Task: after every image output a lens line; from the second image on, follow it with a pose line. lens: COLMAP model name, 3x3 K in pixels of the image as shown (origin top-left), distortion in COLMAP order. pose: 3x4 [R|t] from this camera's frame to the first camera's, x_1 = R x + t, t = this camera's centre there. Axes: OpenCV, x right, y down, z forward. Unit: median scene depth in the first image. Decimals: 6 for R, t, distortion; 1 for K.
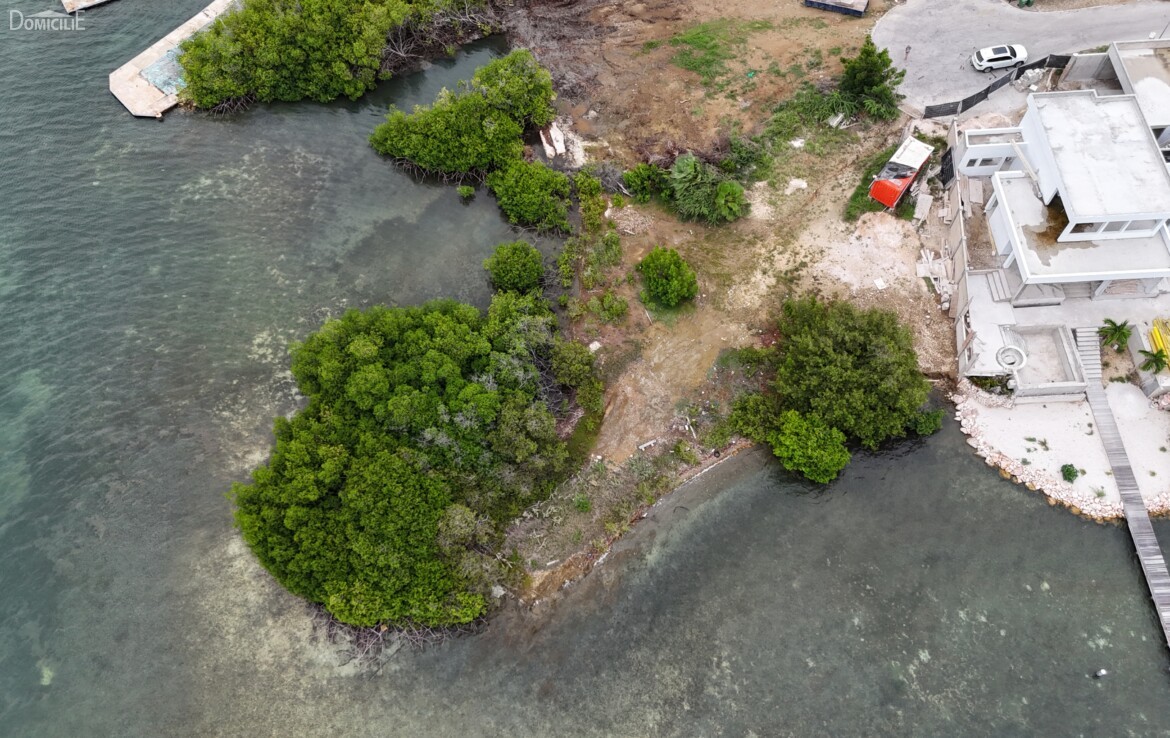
lens RADIAL K [[967.4, 0, 585.0], [0, 967.4, 369.0], [0, 0, 1]] dist [0.093071, -0.142406]
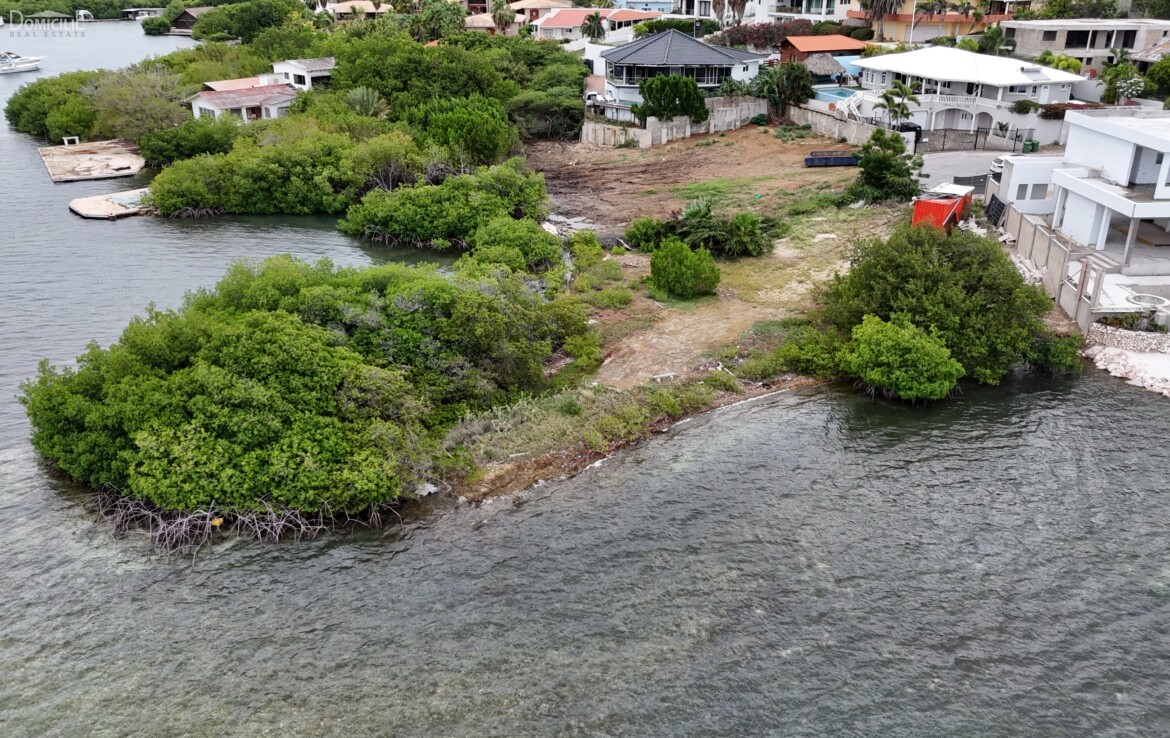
lens RADIAL K [[967.4, 0, 585.0], [0, 967.4, 369.0], [0, 0, 1]] dist [0.093071, -0.142406]
pose [[0.999982, 0.002752, -0.005298, 0.010376], [-0.005426, 0.788954, -0.614428, 0.463188], [0.002489, 0.614446, 0.788955, 0.415267]]
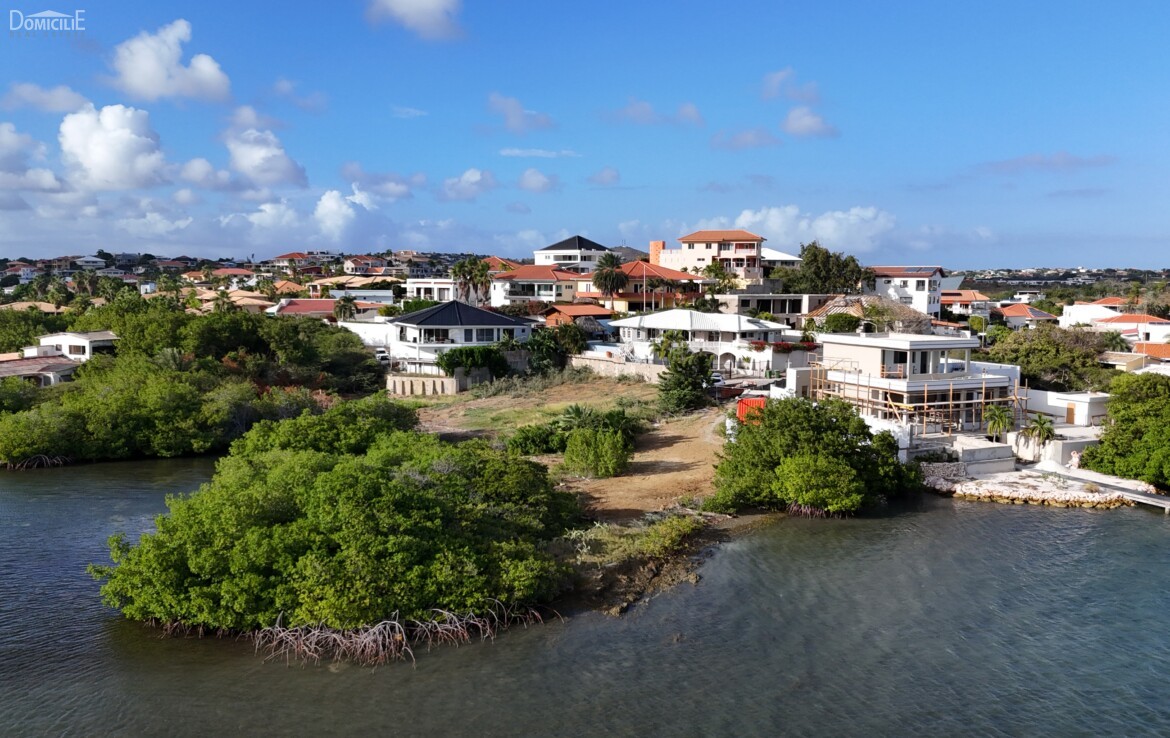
lens RADIAL K [[967.4, 0, 585.0], [0, 967.4, 369.0], [0, 0, 1]] dist [0.093071, -0.142406]
pose [[0.928386, -0.024813, 0.370788, -0.275951], [0.321143, 0.555632, -0.766903, 0.583444], [-0.186993, 0.831058, 0.523809, 0.435466]]
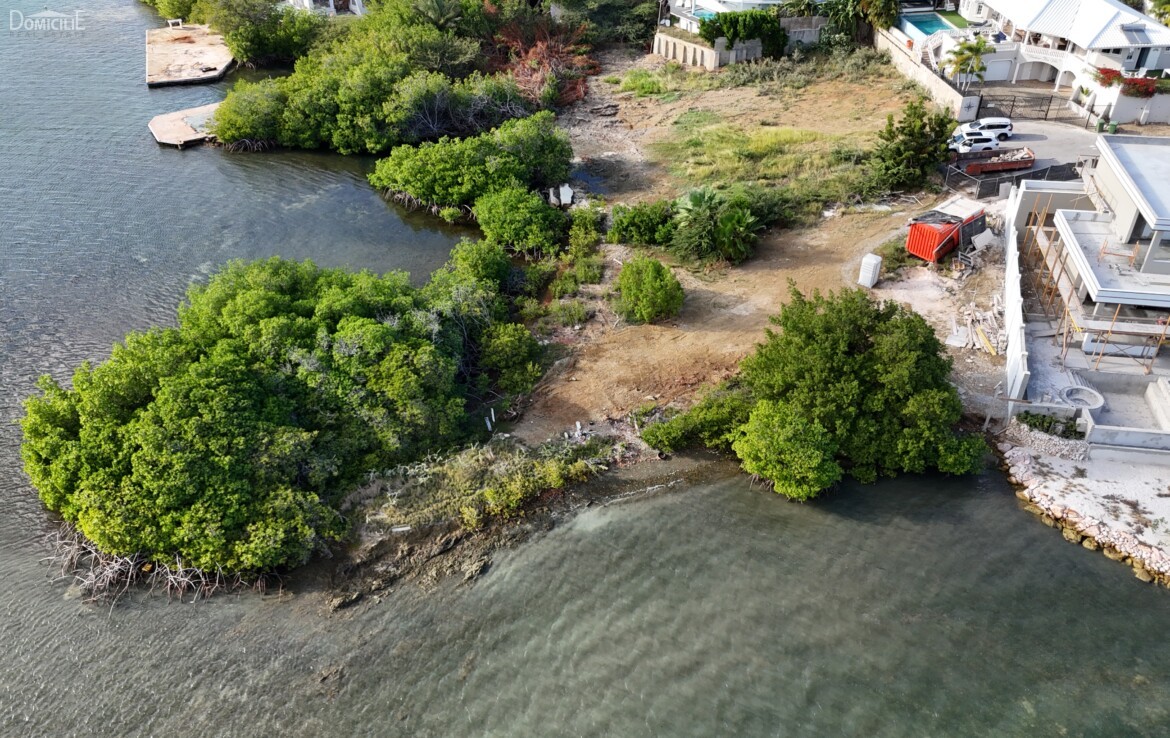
lens RADIAL K [[967.4, 0, 585.0], [0, 967.4, 369.0], [0, 0, 1]] dist [0.093071, -0.142406]
pose [[0.978693, 0.116065, -0.169379, 0.182990], [-0.176483, 0.897124, -0.404998, 0.312806], [0.104948, 0.426261, 0.898492, 0.275762]]
